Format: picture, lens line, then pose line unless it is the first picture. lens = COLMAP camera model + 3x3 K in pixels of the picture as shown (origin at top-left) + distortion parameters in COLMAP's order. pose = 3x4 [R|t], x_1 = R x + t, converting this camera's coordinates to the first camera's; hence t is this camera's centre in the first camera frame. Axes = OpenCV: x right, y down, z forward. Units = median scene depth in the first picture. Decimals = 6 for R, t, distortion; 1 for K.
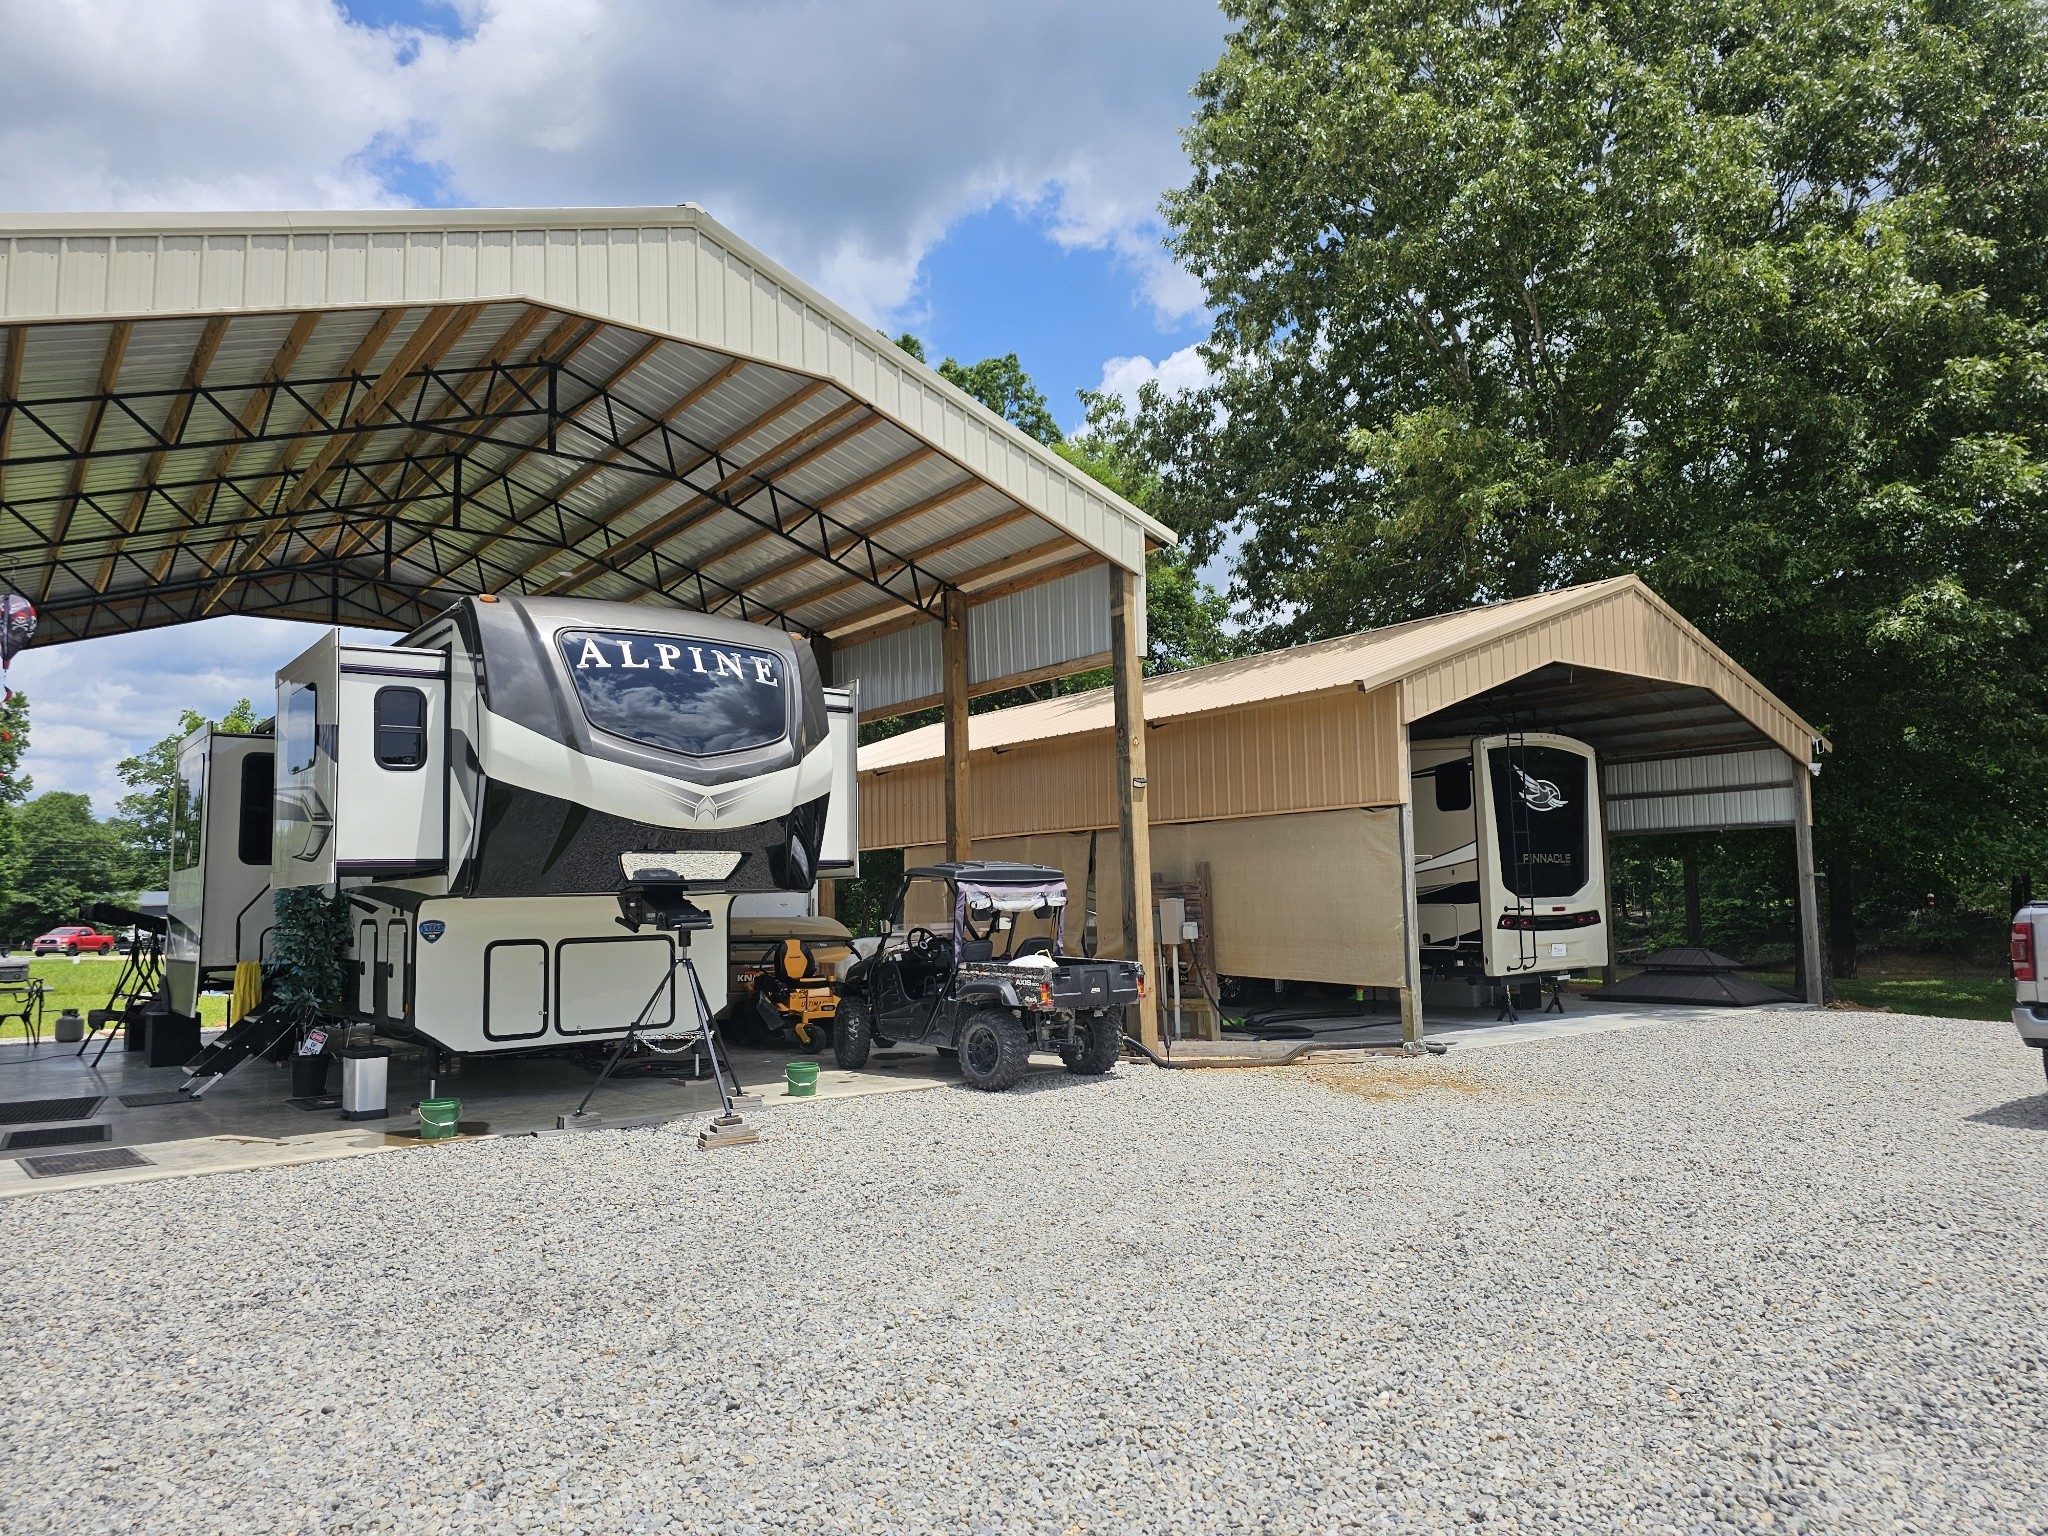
lens RADIAL K [[1342.8, 0, 1024.0], [0, 1342.8, 768.0], [0, 0, 1]] dist [0.025146, -0.000886]
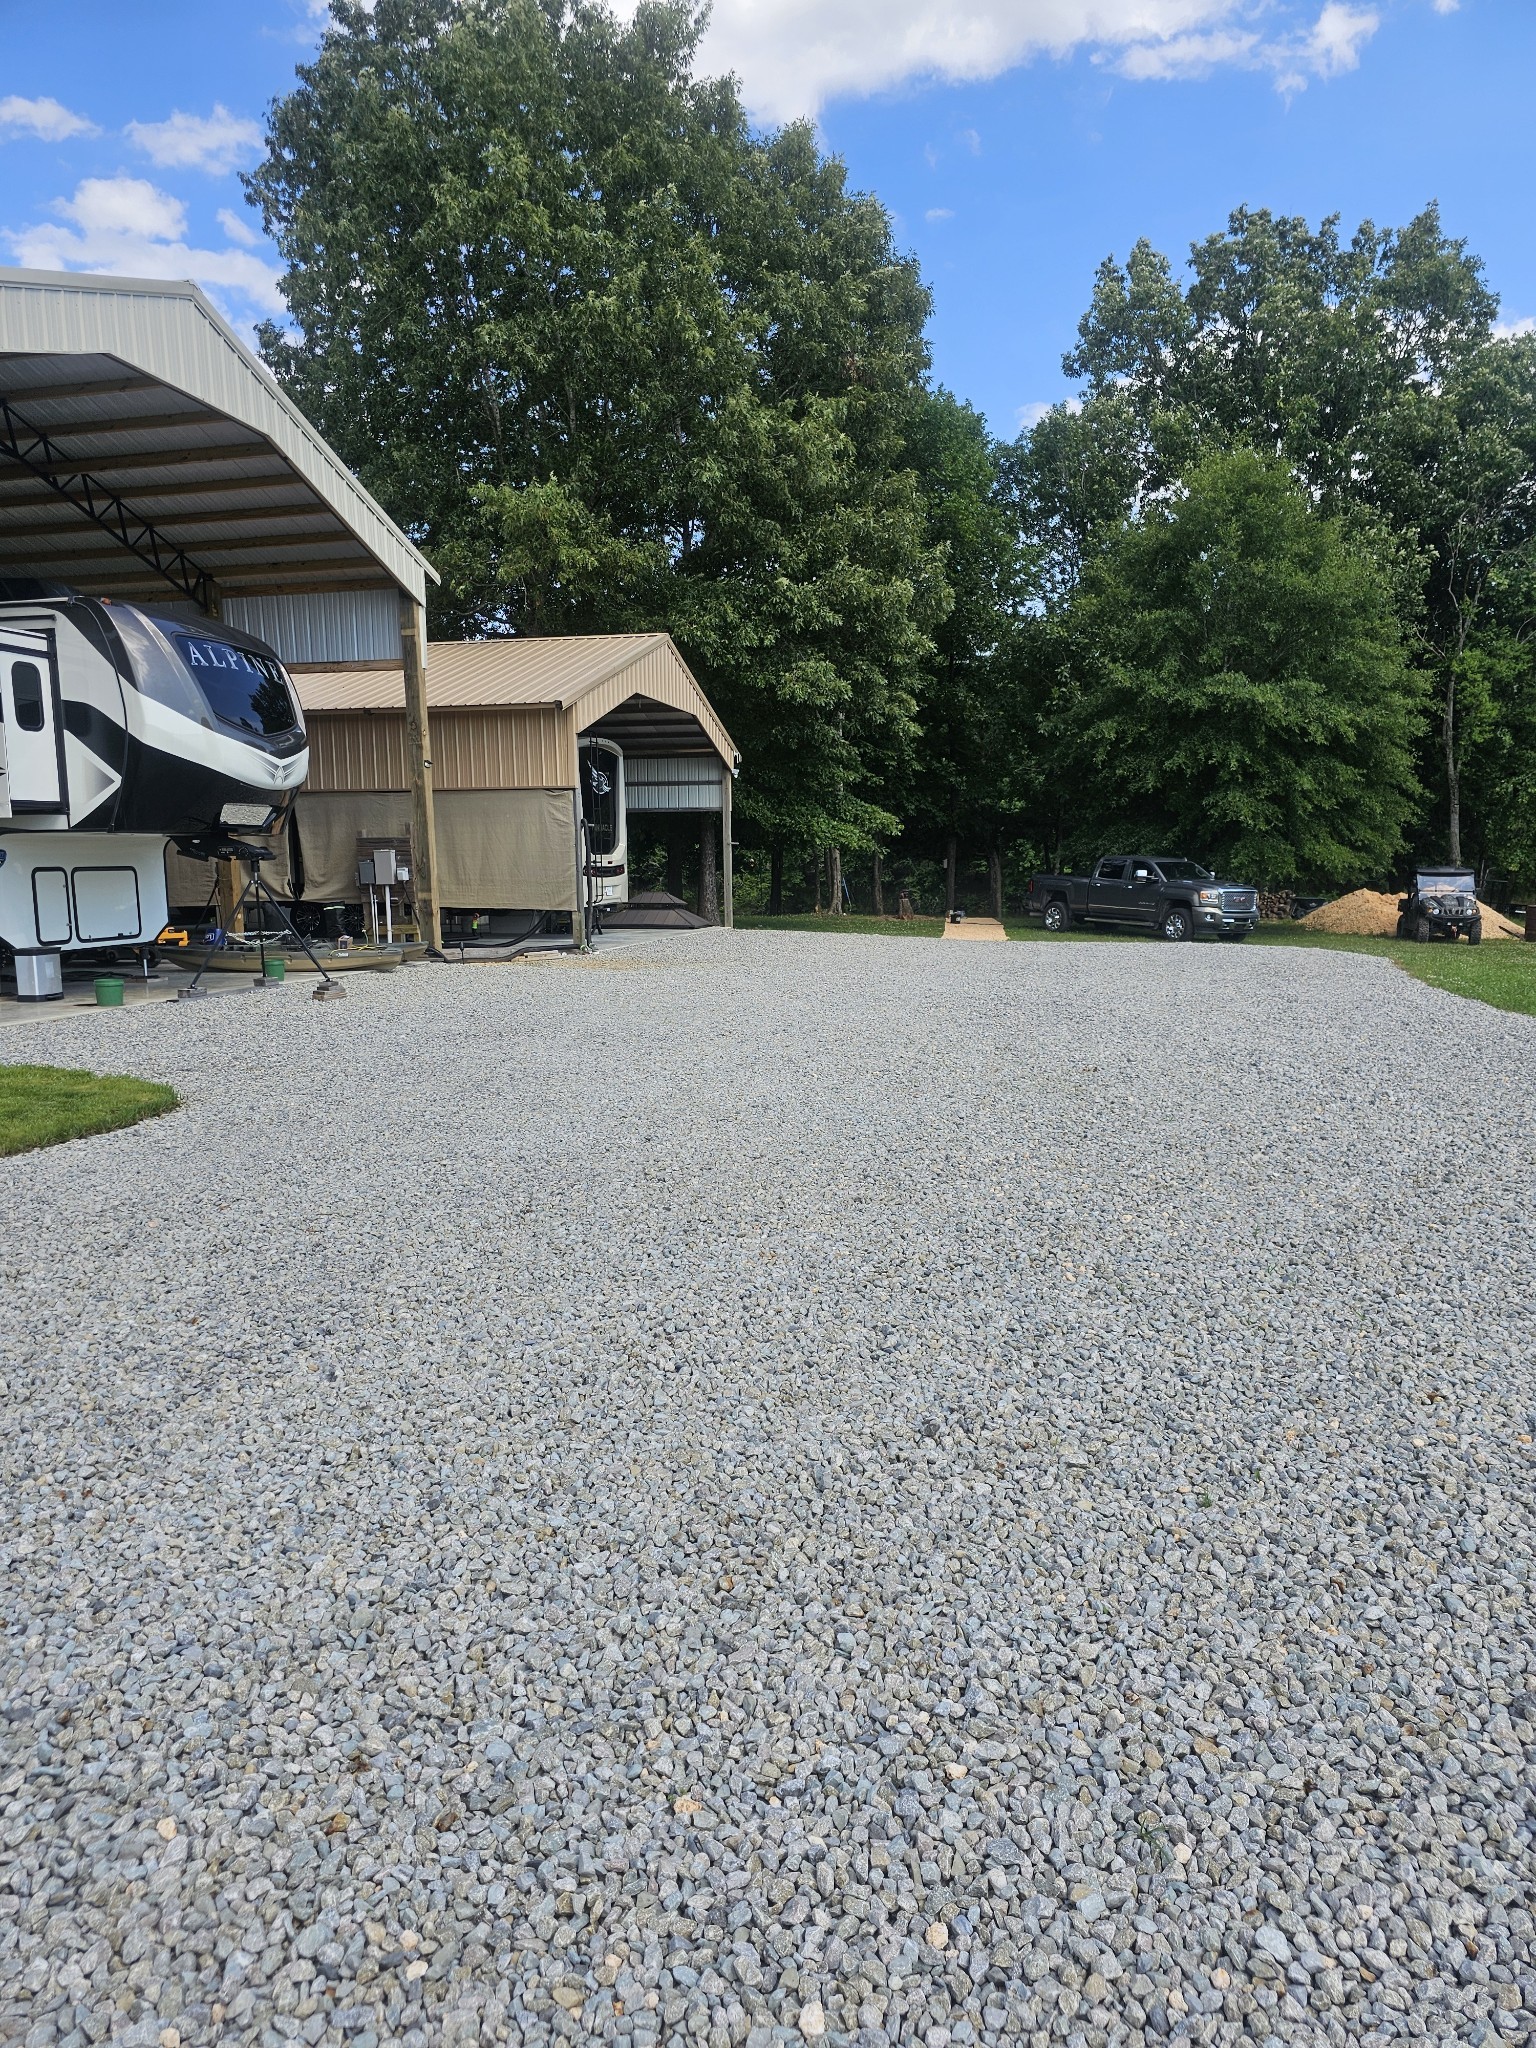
lens RADIAL K [[1342.8, 0, 768.0], [0, 1342.8, 1024.0], [0, 0, 1]] dist [0.025146, -0.000886]
pose [[0.775269, -0.063530, 0.628428, -0.437758], [-0.069868, 0.980198, 0.185285, -0.006987], [-0.627755, -0.187553, 0.755479, -0.270116]]
